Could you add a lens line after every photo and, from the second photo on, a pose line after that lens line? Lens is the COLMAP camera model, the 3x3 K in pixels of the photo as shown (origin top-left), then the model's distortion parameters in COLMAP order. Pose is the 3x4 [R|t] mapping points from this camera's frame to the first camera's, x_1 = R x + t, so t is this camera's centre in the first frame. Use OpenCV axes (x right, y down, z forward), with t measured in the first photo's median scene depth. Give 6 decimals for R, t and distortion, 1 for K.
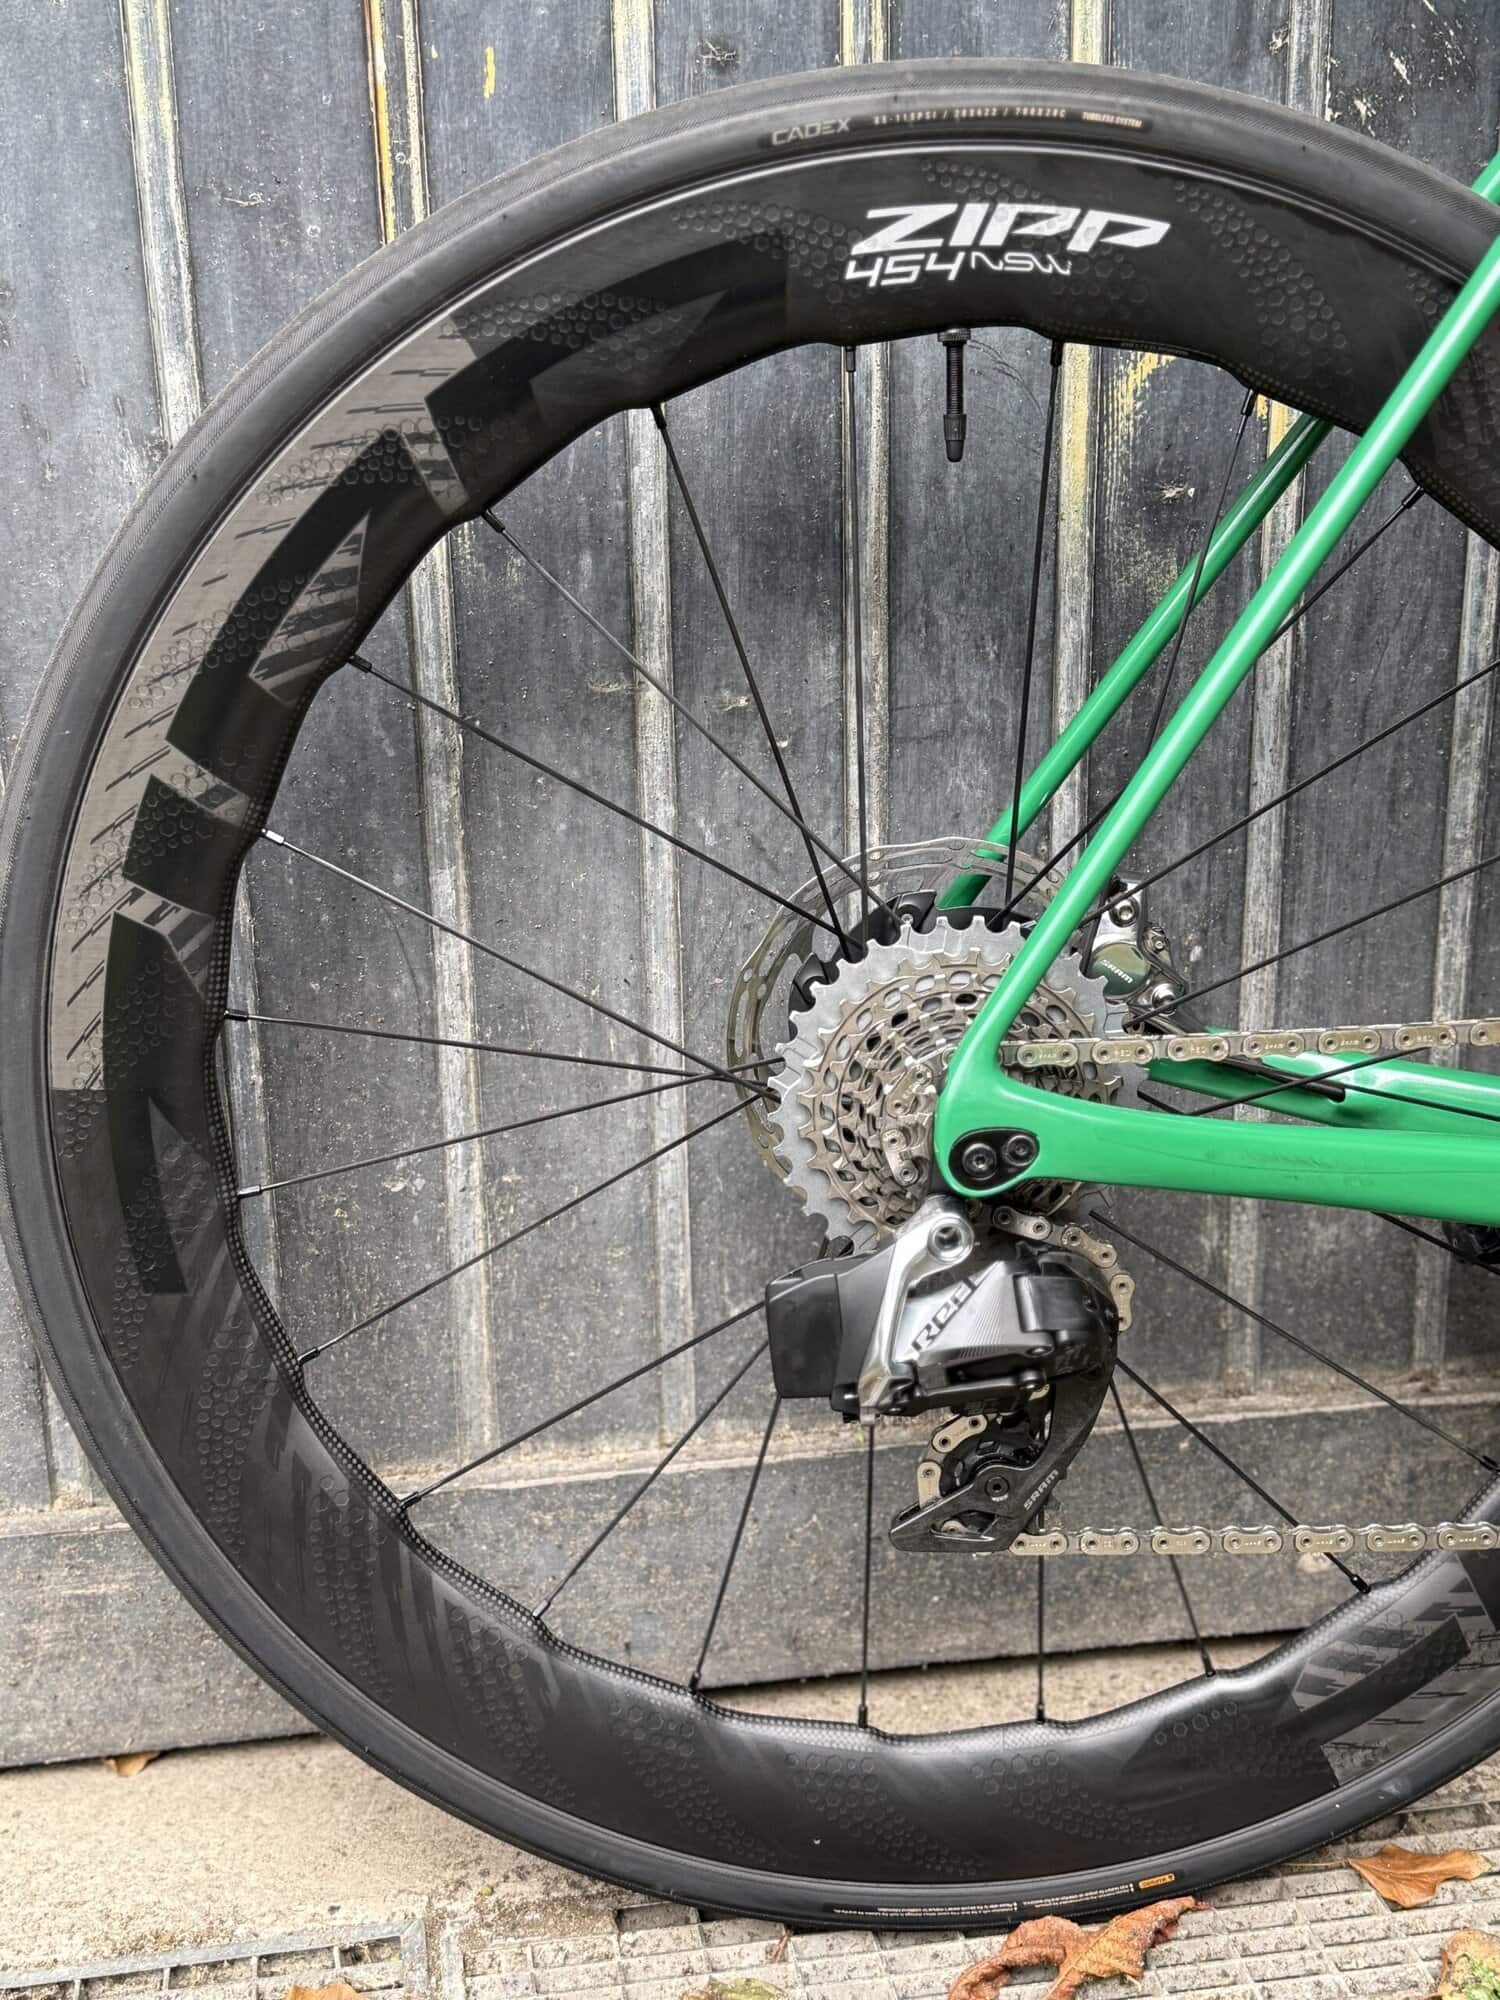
lens RADIAL K [[2521.1, 0, 754.6], [0, 2521.1, 1006.4], [0, 0, 1]] dist [0.164860, -0.293990]
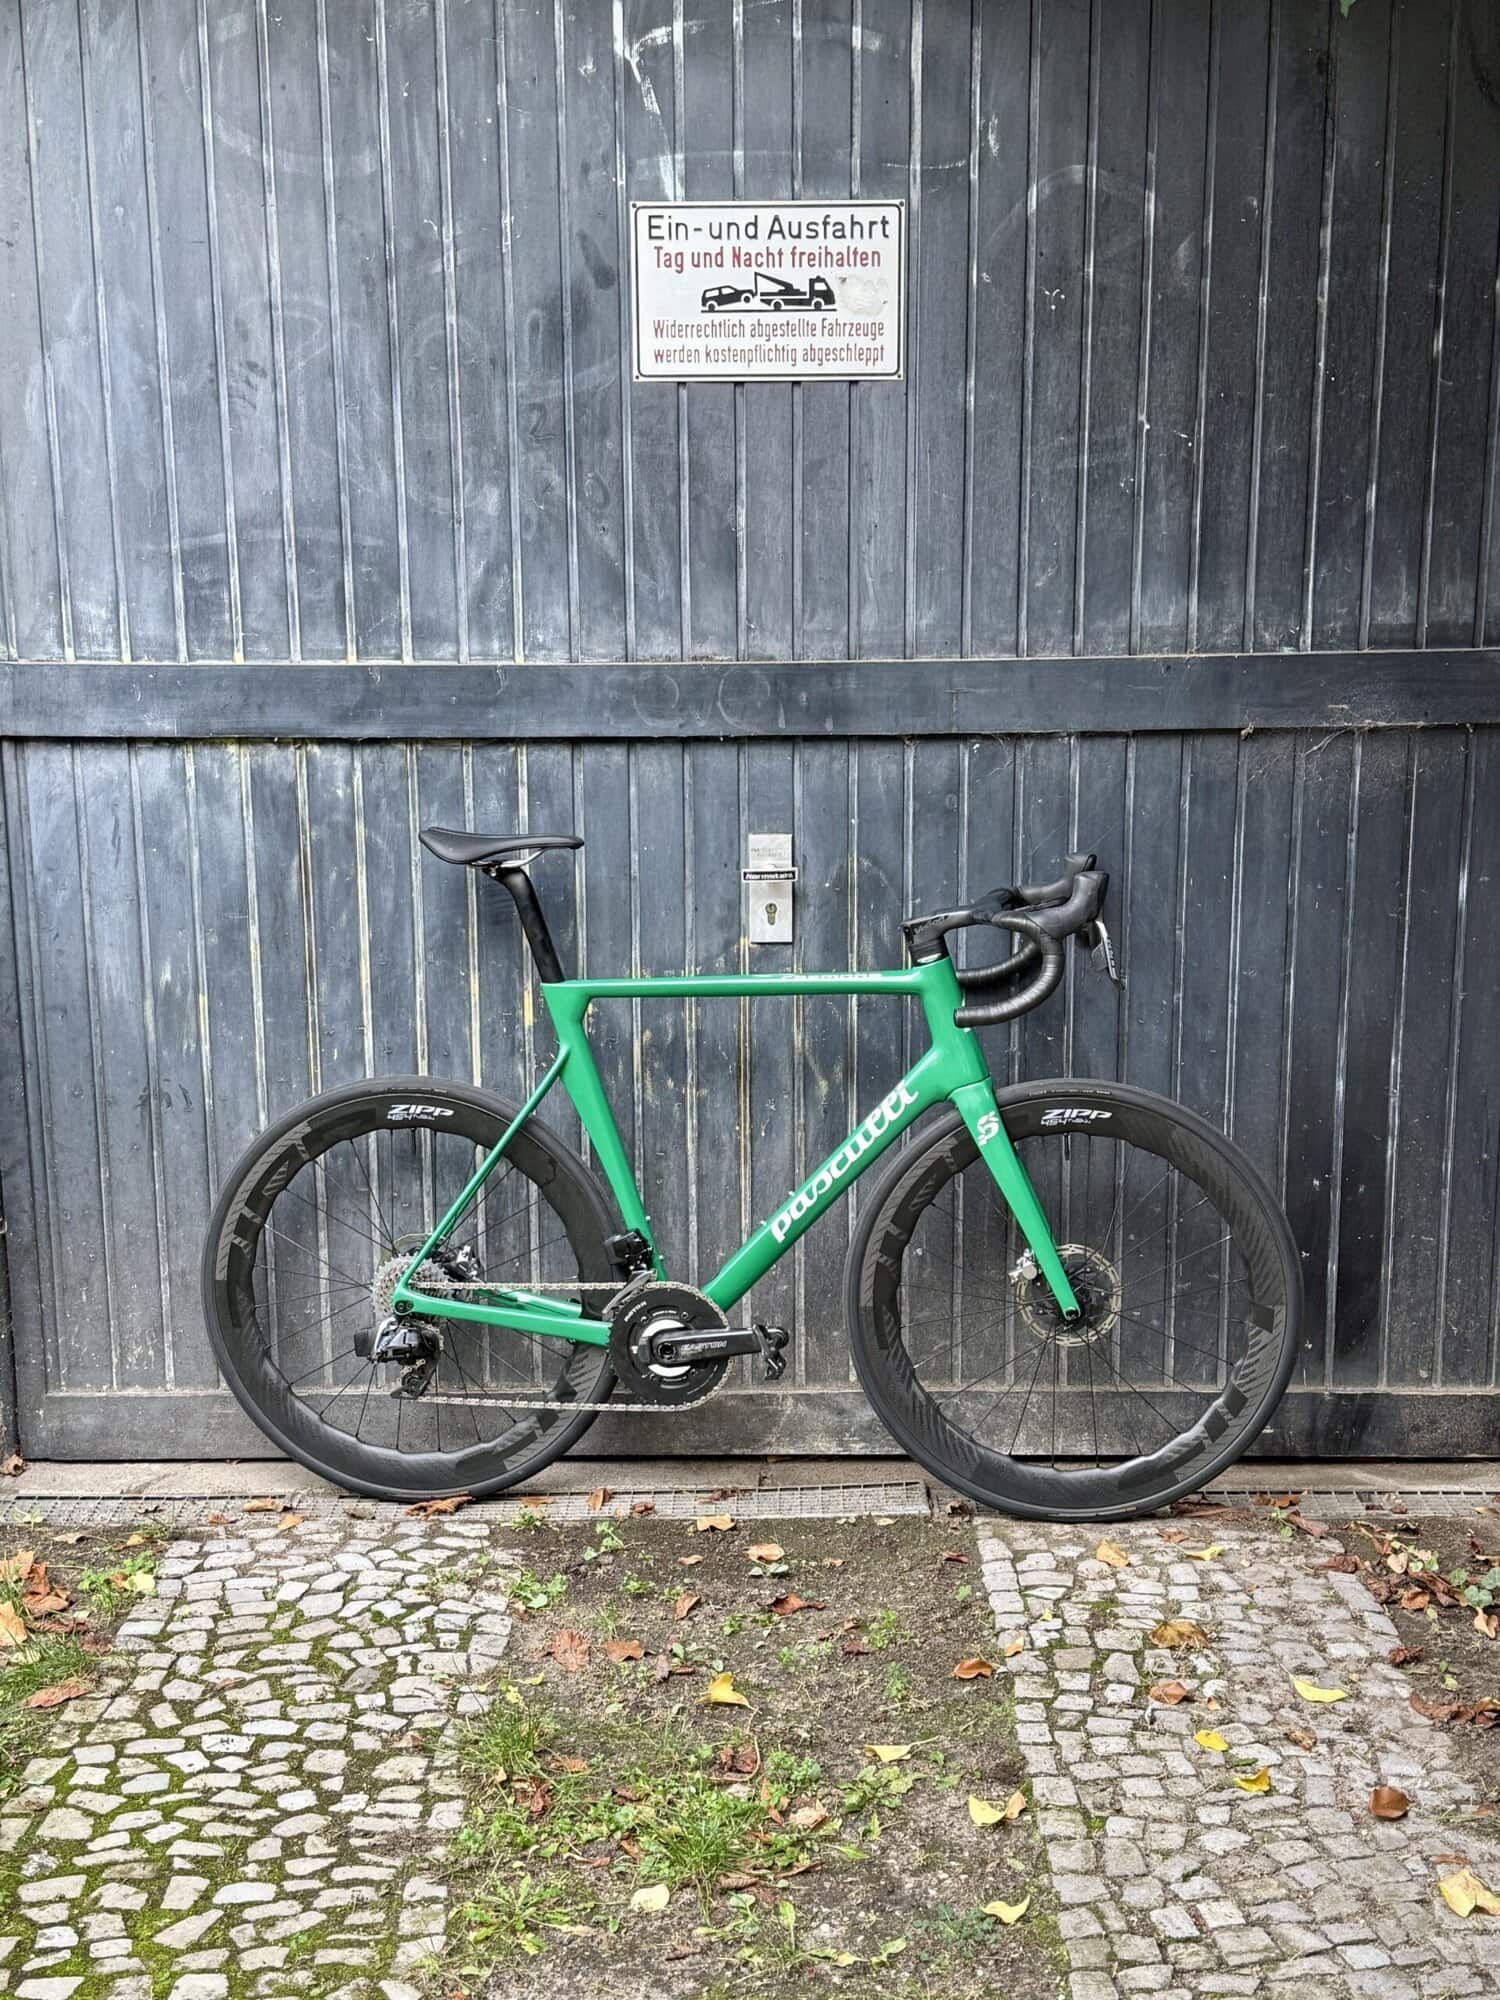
lens RADIAL K [[2521.1, 0, 754.6], [0, 2521.1, 1006.4], [0, 0, 1]] dist [0.164860, -0.293990]
pose [[0.985679, 0.049461, -0.161217, 1.375819], [-0.065621, 0.993167, -0.096505, -0.076765], [0.155342, 0.105702, 0.982189, -3.345152]]
